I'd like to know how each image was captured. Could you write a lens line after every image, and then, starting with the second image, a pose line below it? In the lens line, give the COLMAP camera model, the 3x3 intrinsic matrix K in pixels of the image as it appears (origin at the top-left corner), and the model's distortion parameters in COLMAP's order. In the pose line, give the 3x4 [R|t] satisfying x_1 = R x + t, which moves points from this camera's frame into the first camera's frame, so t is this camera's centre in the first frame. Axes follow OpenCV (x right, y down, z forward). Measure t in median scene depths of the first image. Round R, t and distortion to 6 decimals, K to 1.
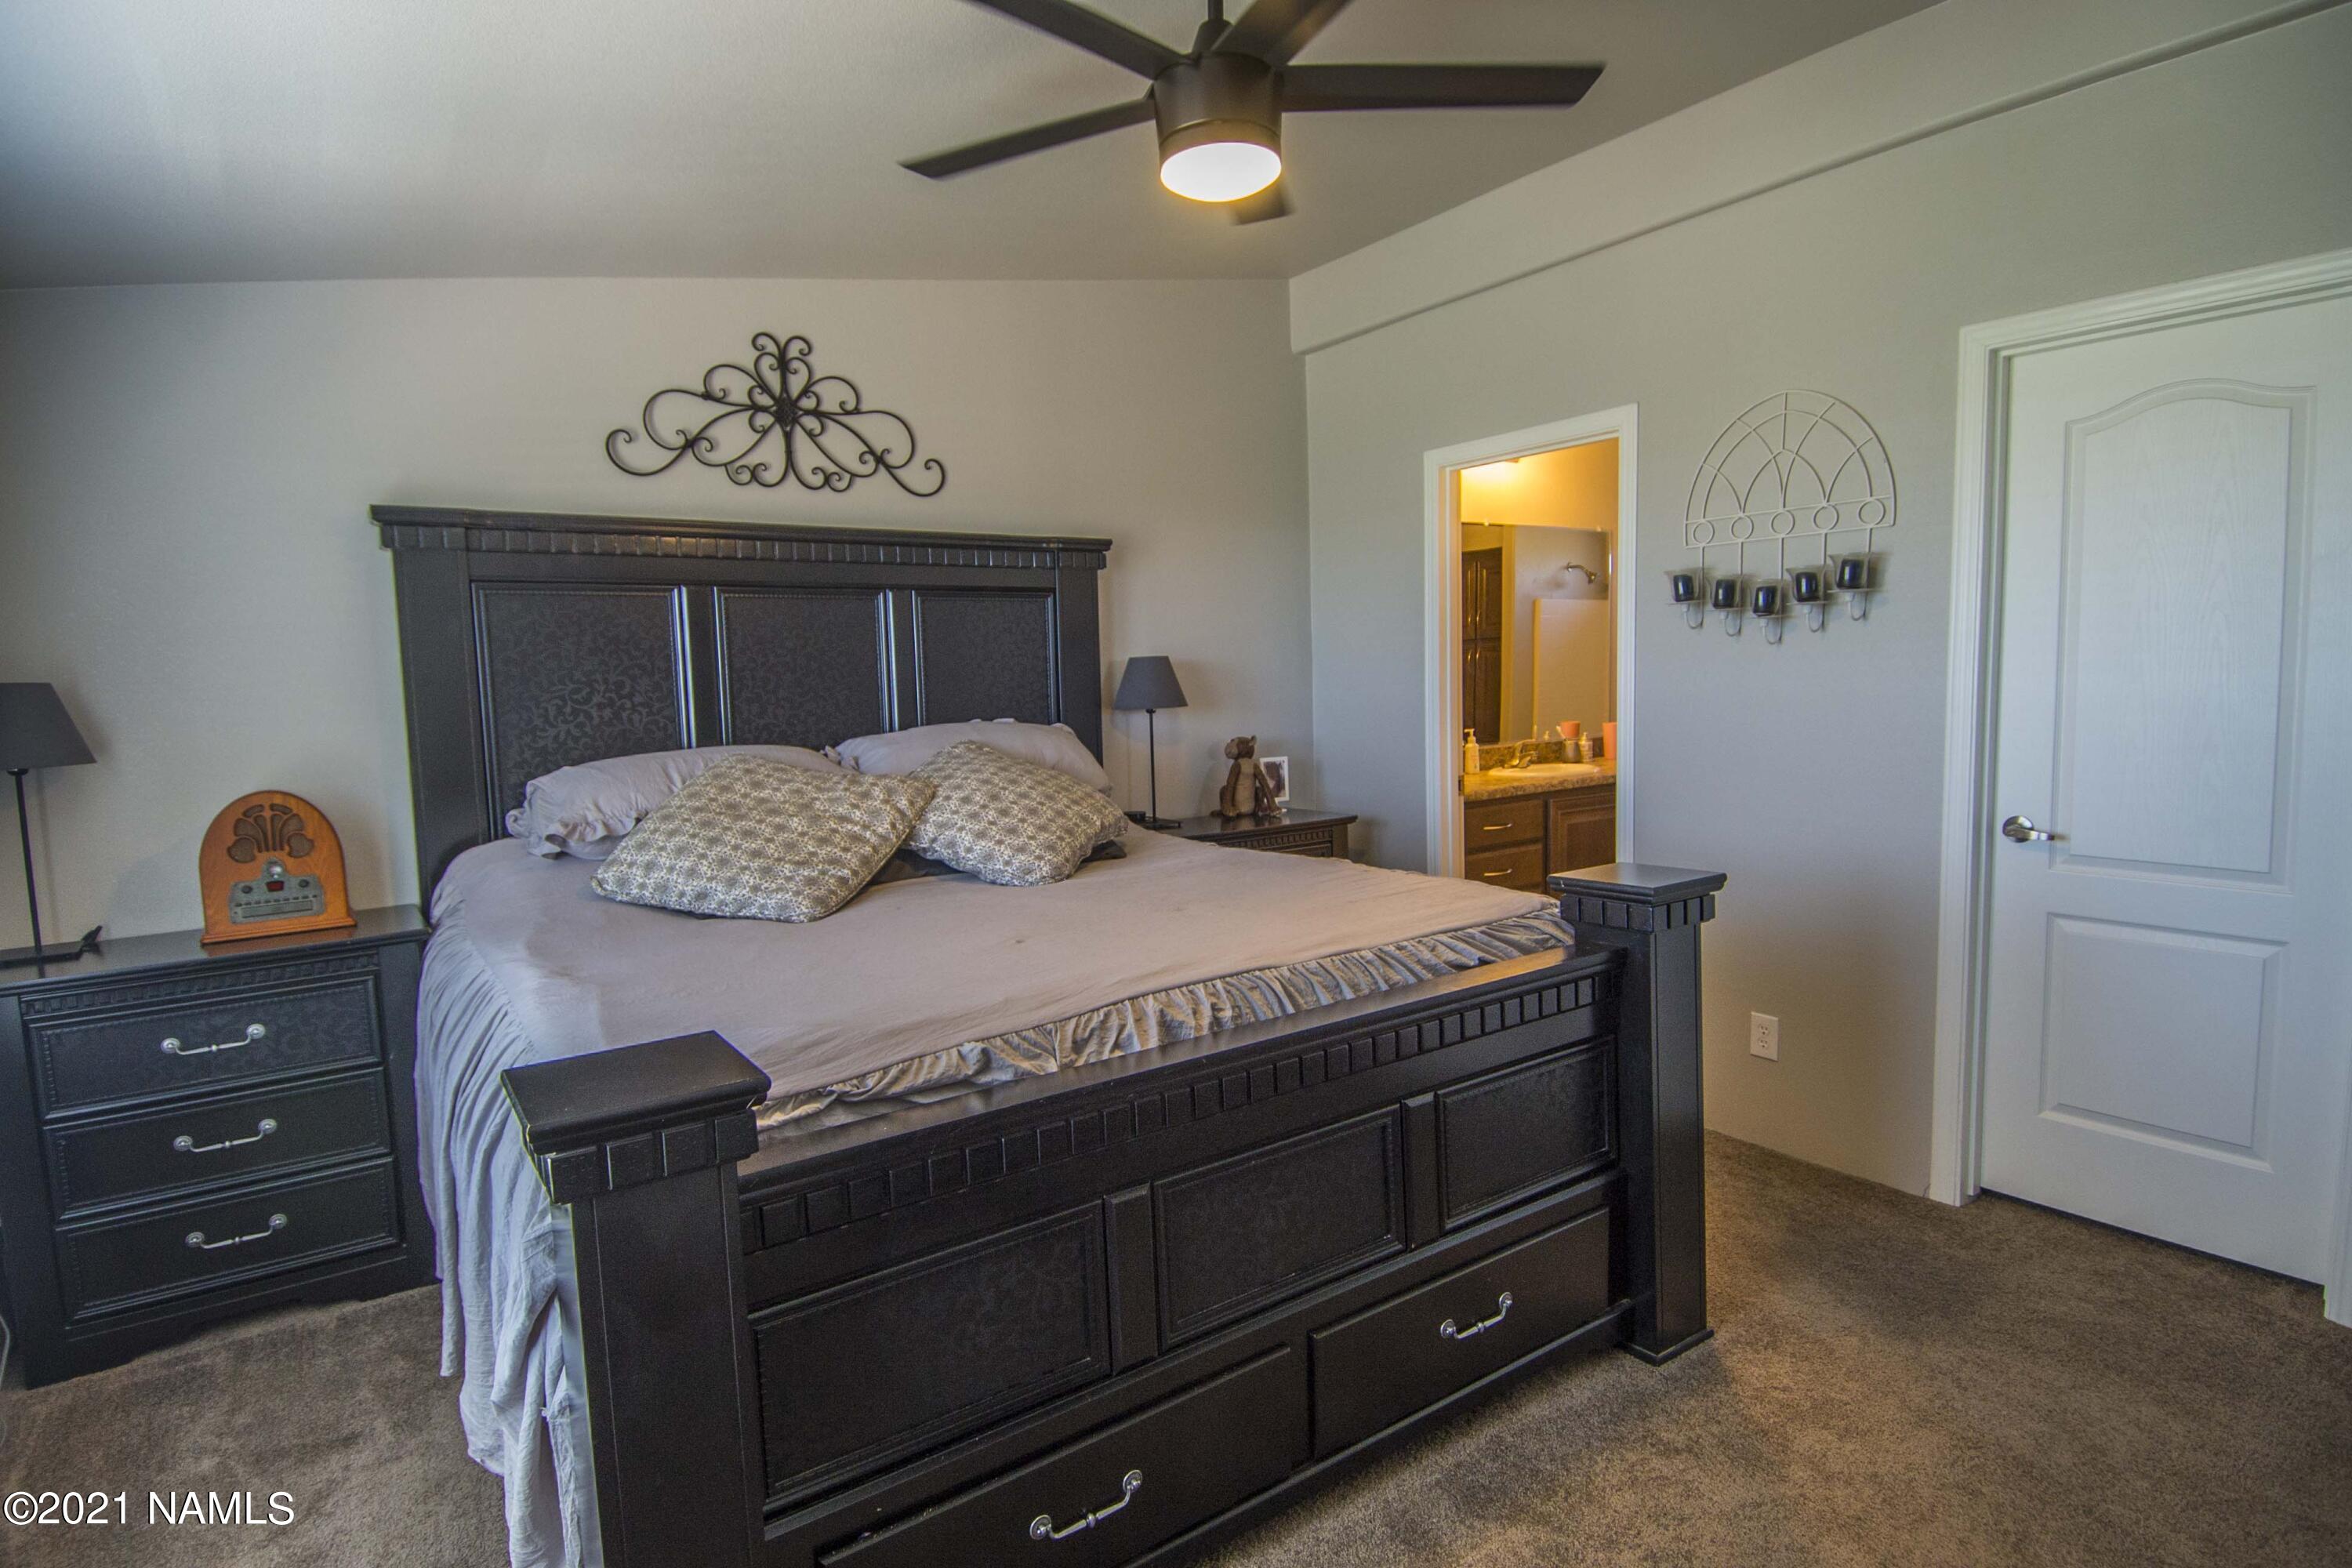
lens RADIAL K [[1236.9, 0, 1181.4], [0, 1236.9, 793.6], [0, 0, 1]] dist [0.043293, -0.050067]
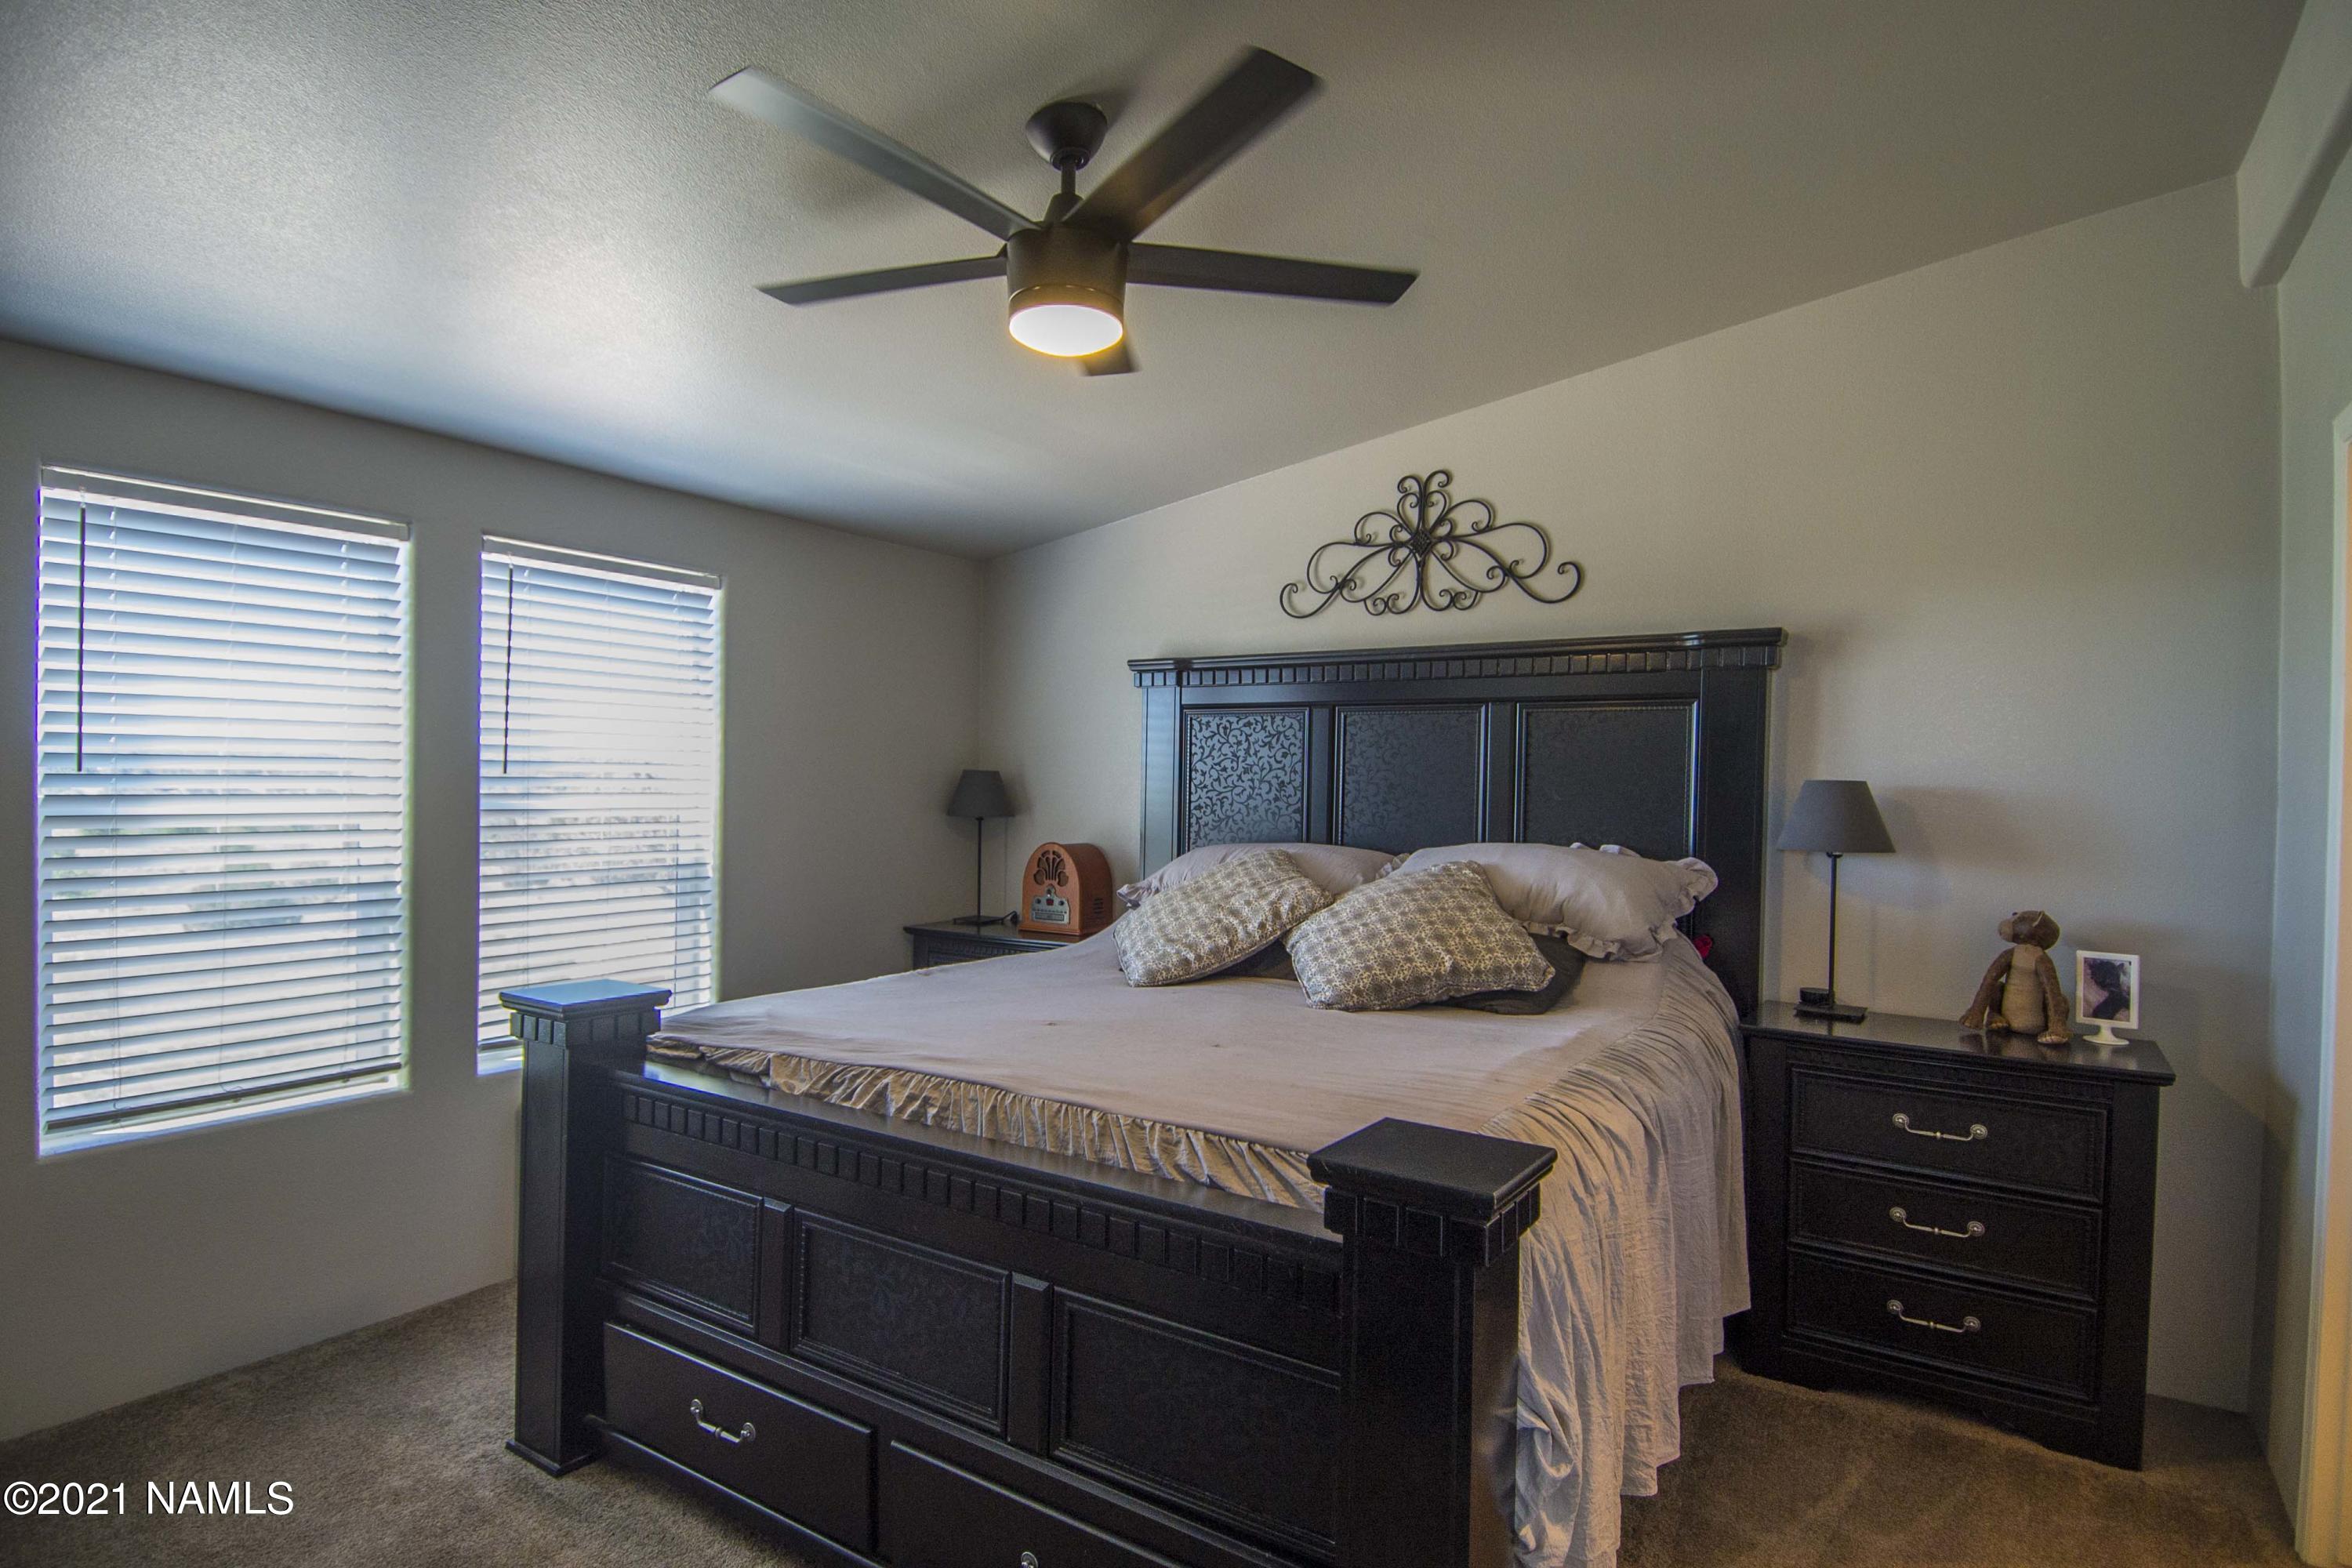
lens RADIAL K [[1236.9, 0, 1181.4], [0, 1236.9, 793.6], [0, 0, 1]] dist [0.043293, -0.050067]
pose [[0.352529, 0.040380, -0.934929, 0.612423], [-0.122473, 0.992466, -0.003315, -0.062229], [0.927752, 0.115672, 0.354818, 0.448153]]
